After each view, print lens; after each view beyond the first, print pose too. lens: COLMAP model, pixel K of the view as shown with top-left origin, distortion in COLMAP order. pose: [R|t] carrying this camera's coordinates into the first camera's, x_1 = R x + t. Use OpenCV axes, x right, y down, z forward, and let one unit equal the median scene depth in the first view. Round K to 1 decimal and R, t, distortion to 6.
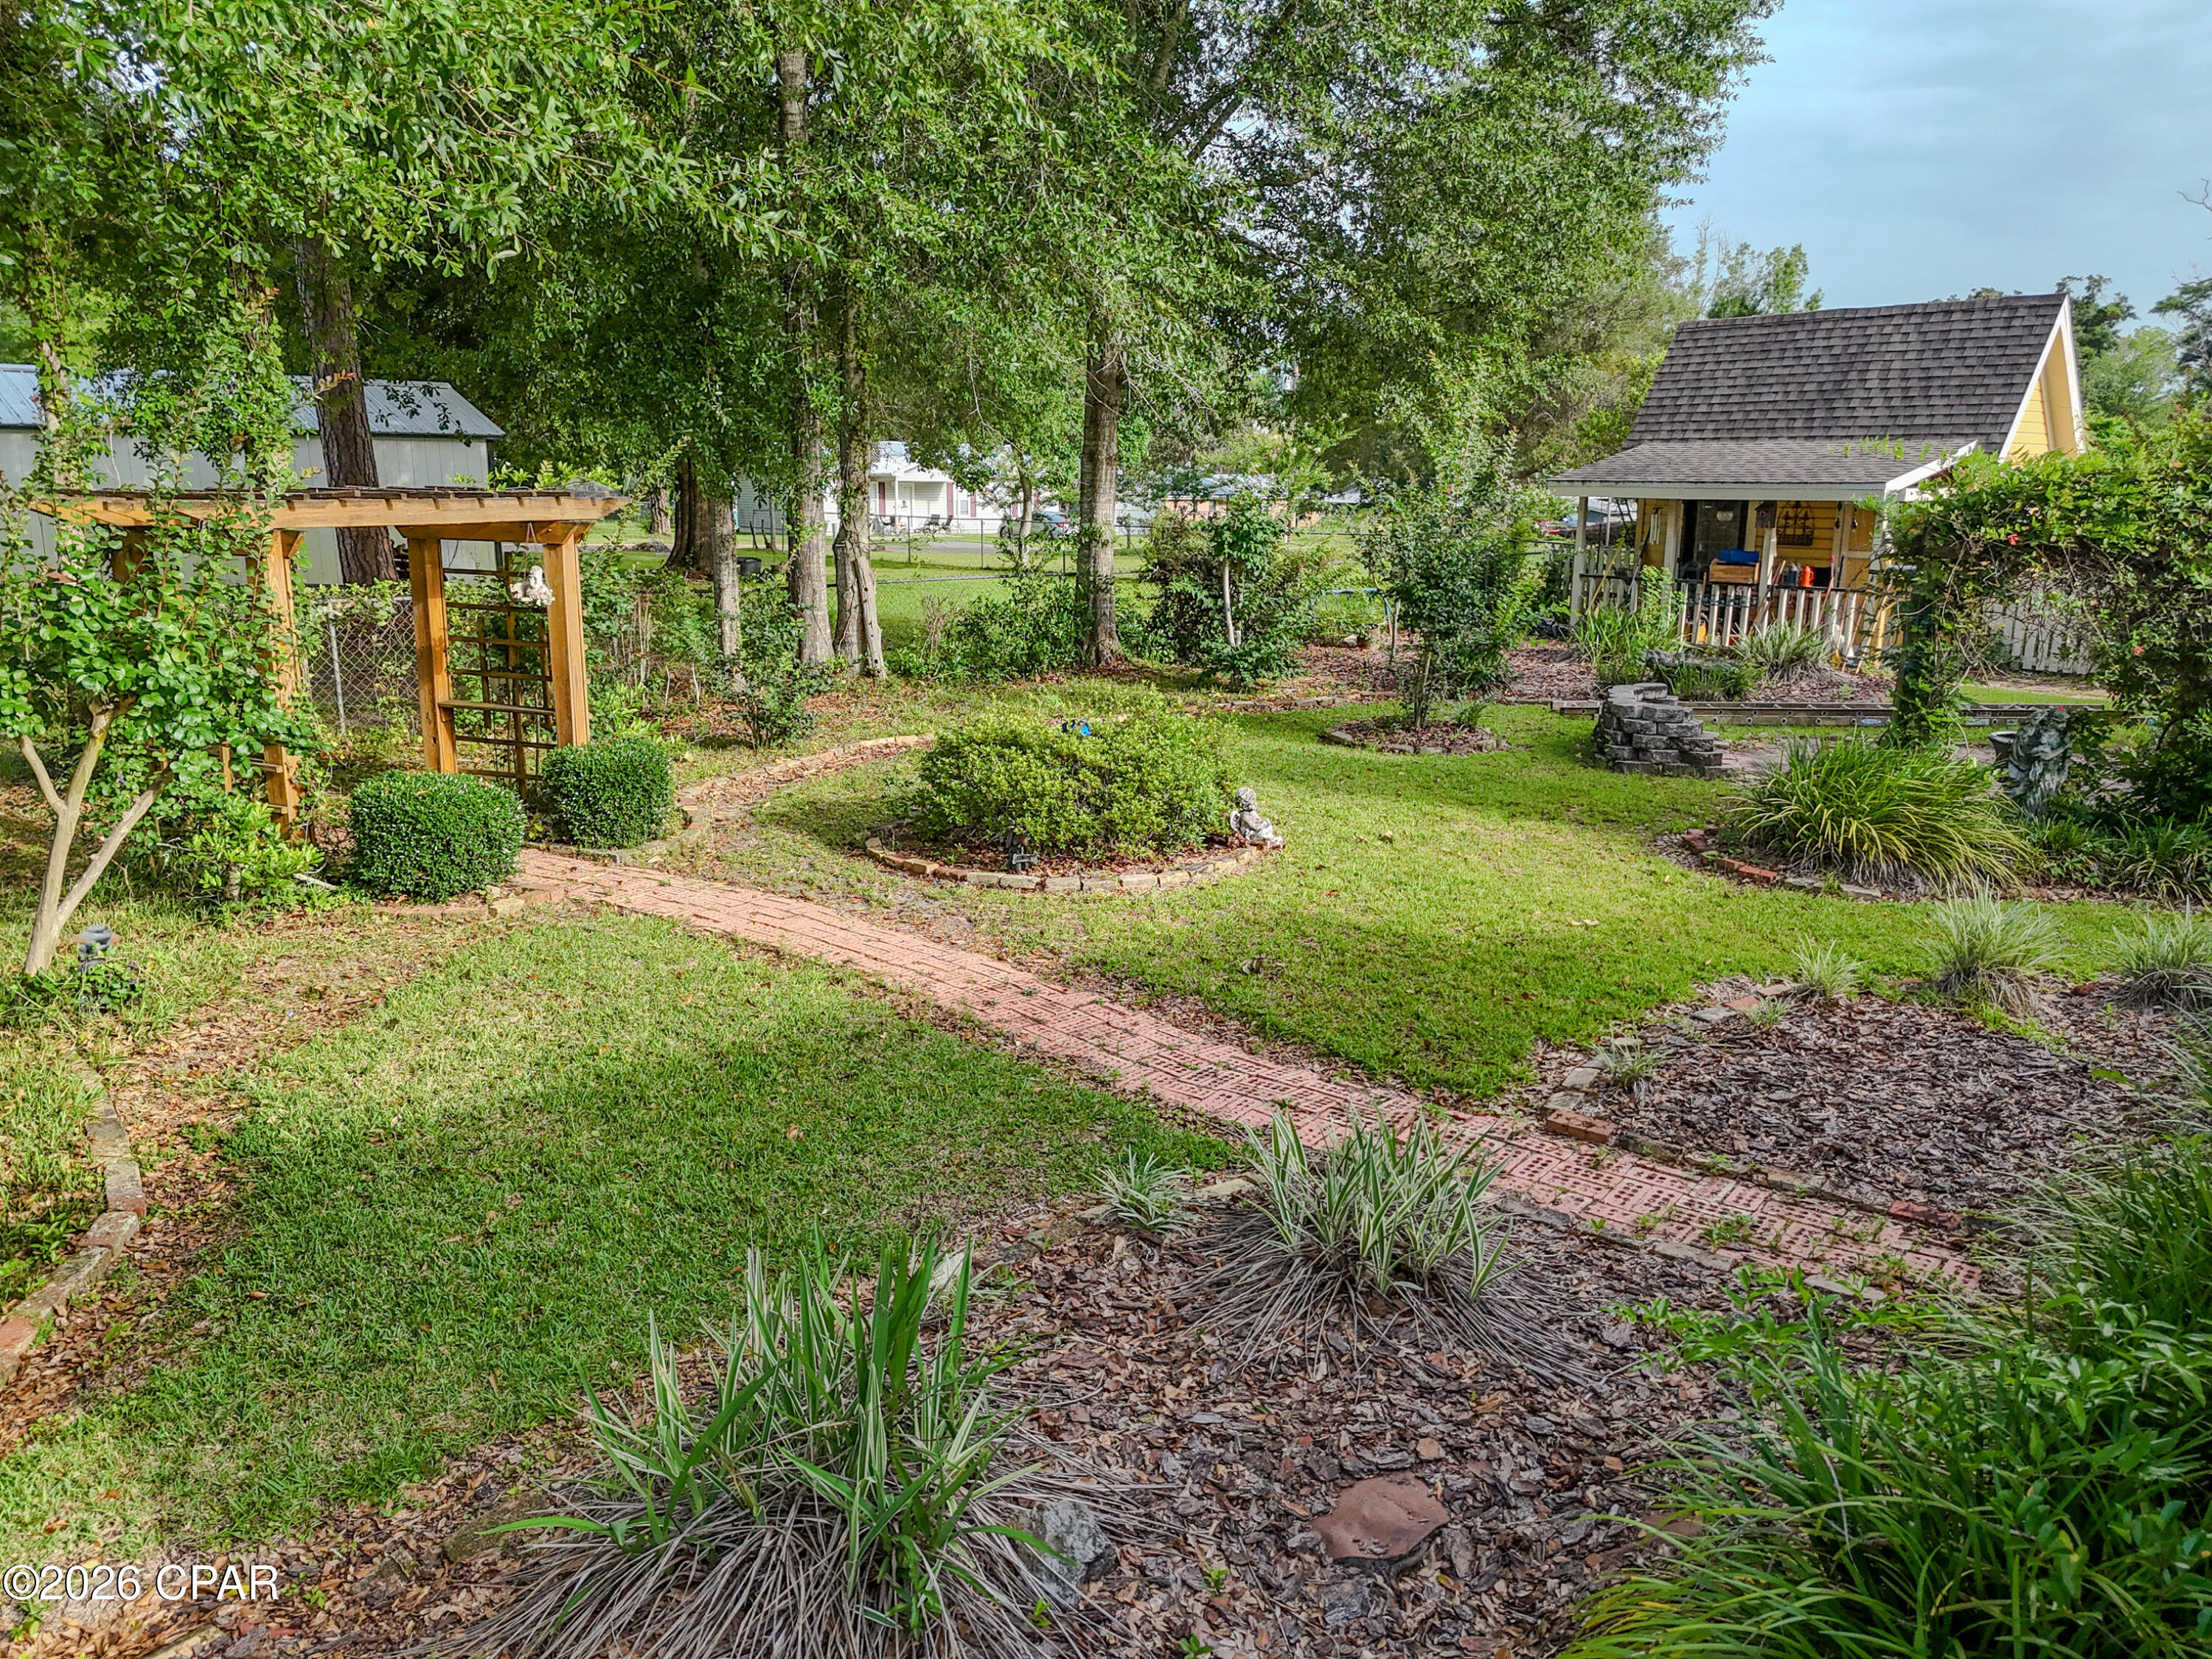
lens RADIAL K [[1605.7, 0, 1106.0], [0, 1605.7, 829.5], [0, 0, 1]] dist [0.038379, -0.032487]
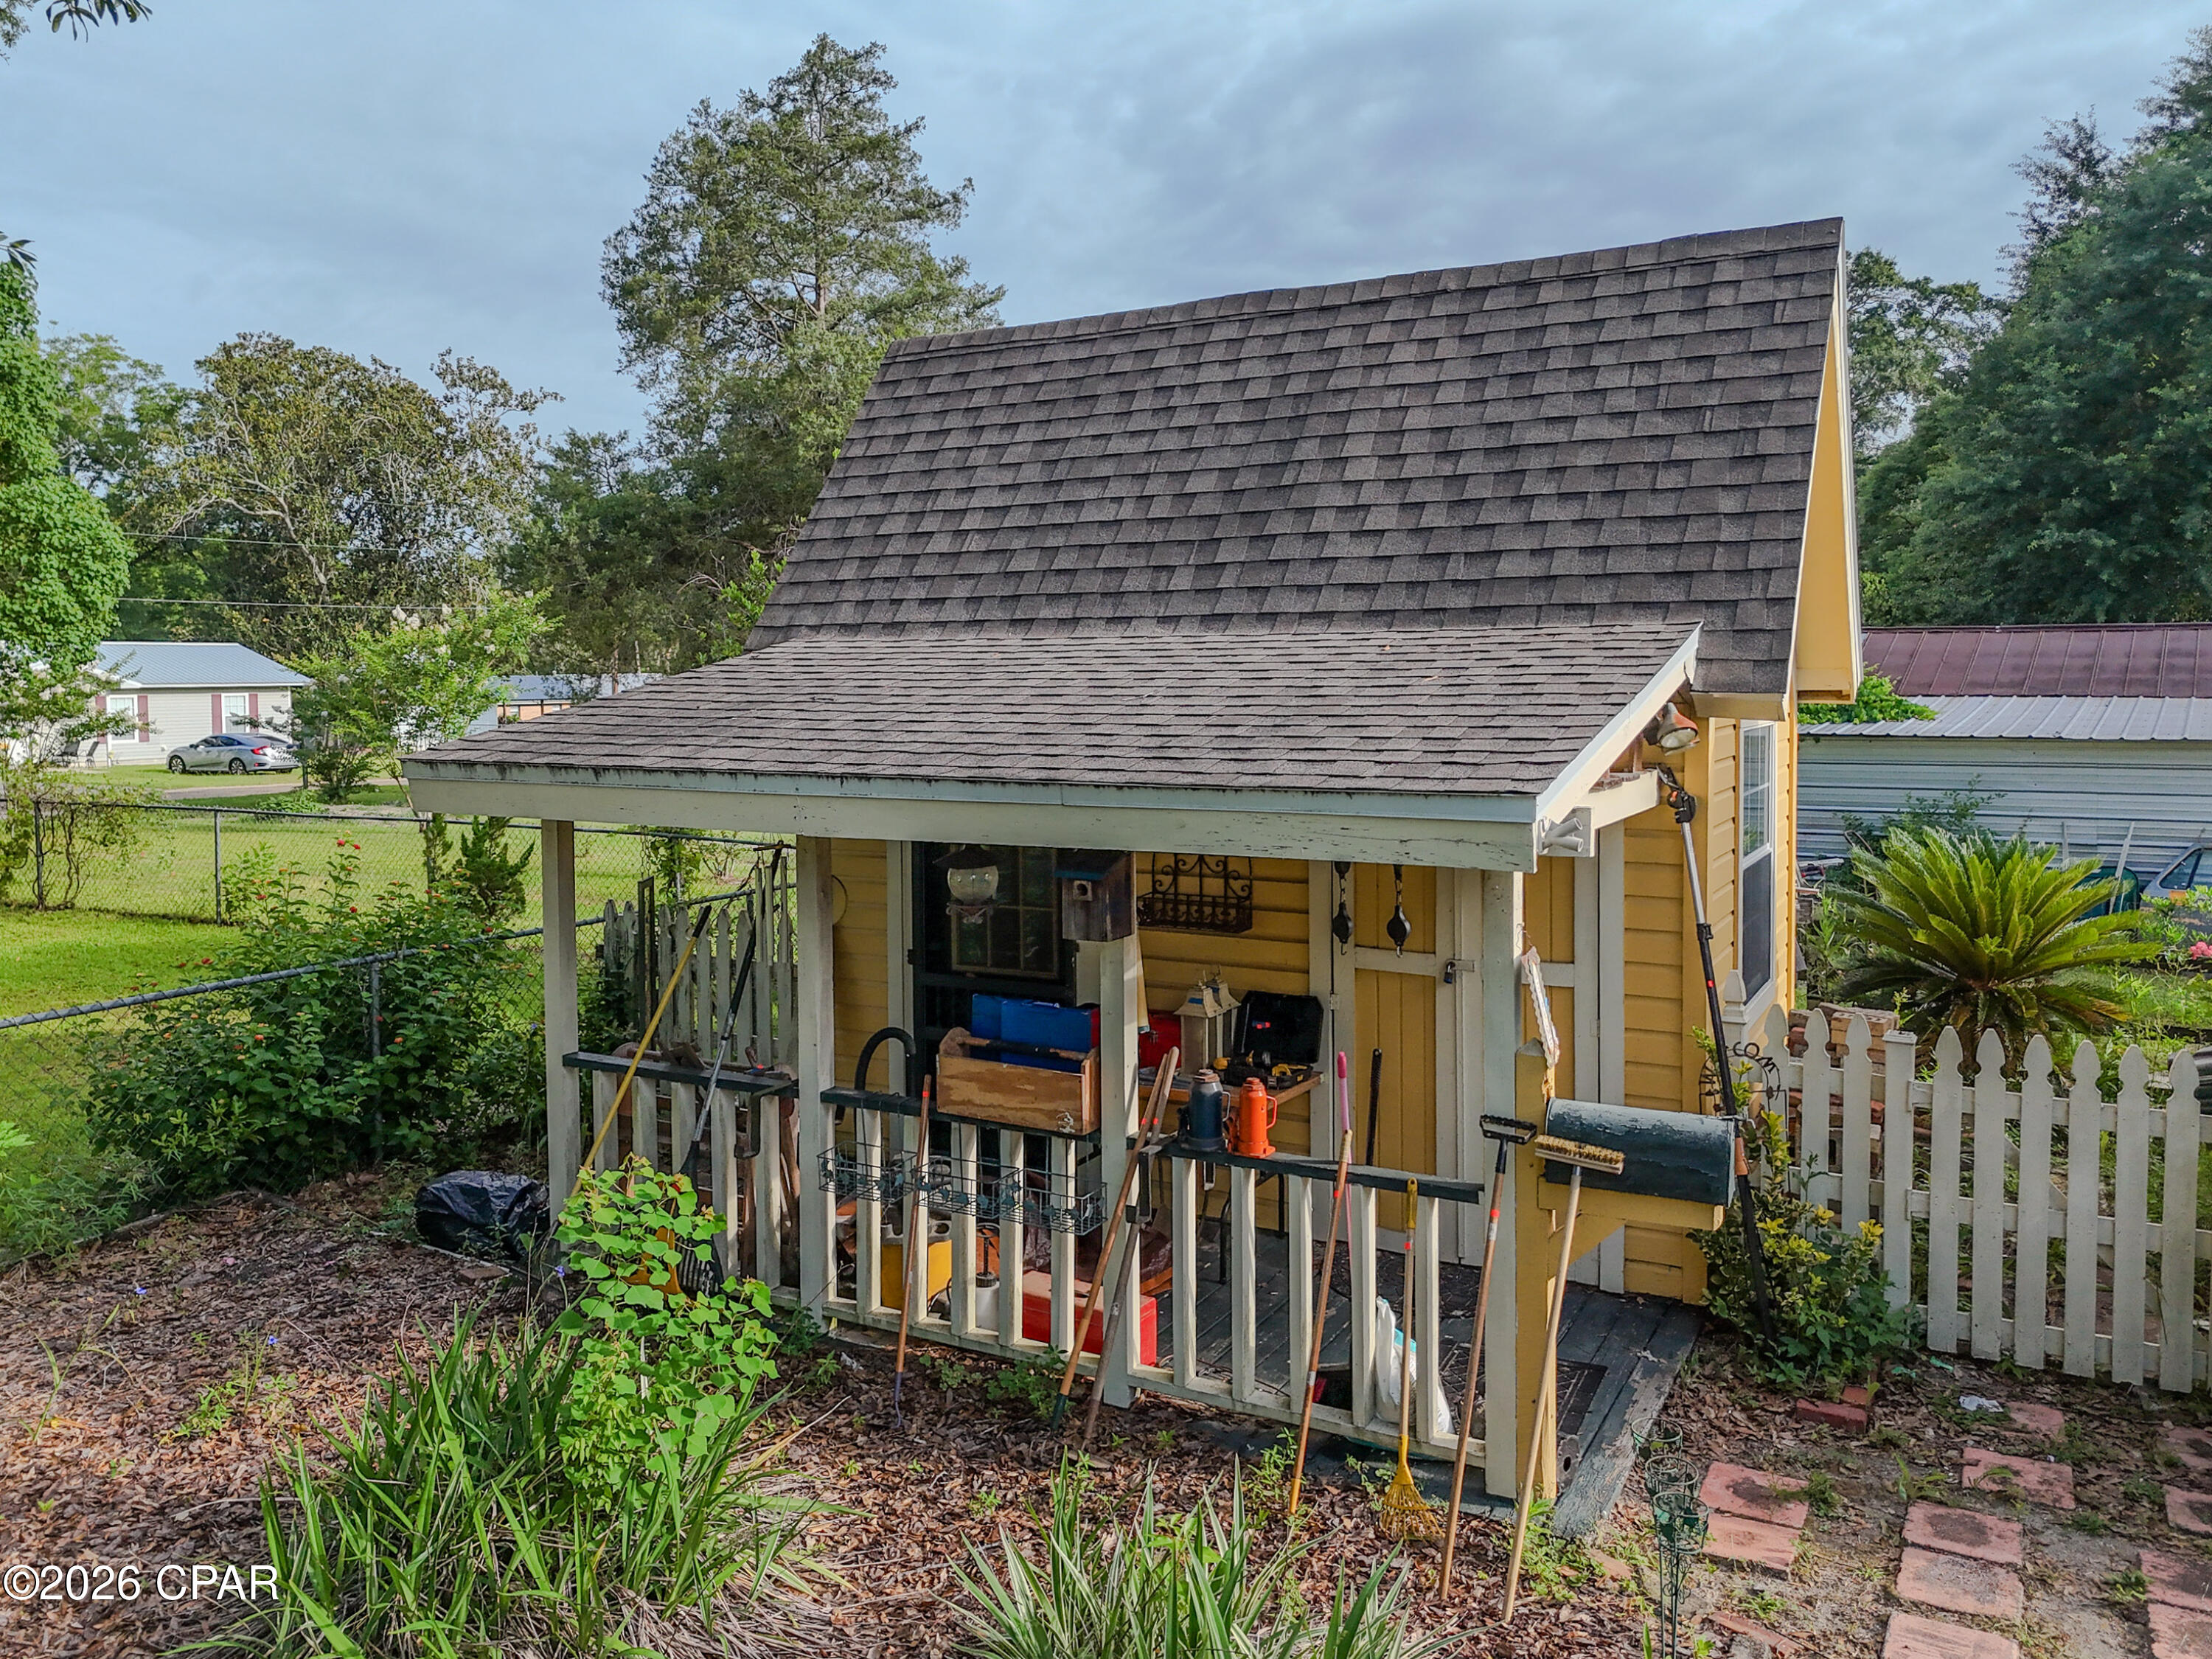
lens RADIAL K [[1611.5, 0, 1110.9], [0, 1611.5, 787.4], [0, 0, 1]] dist [0.031559, -0.029982]
pose [[0.943118, -0.039741, 0.330074, 0.319513], [0.086172, 0.988120, -0.127249, -0.175964], [-0.321096, 0.148455, 0.935339, 0.737665]]
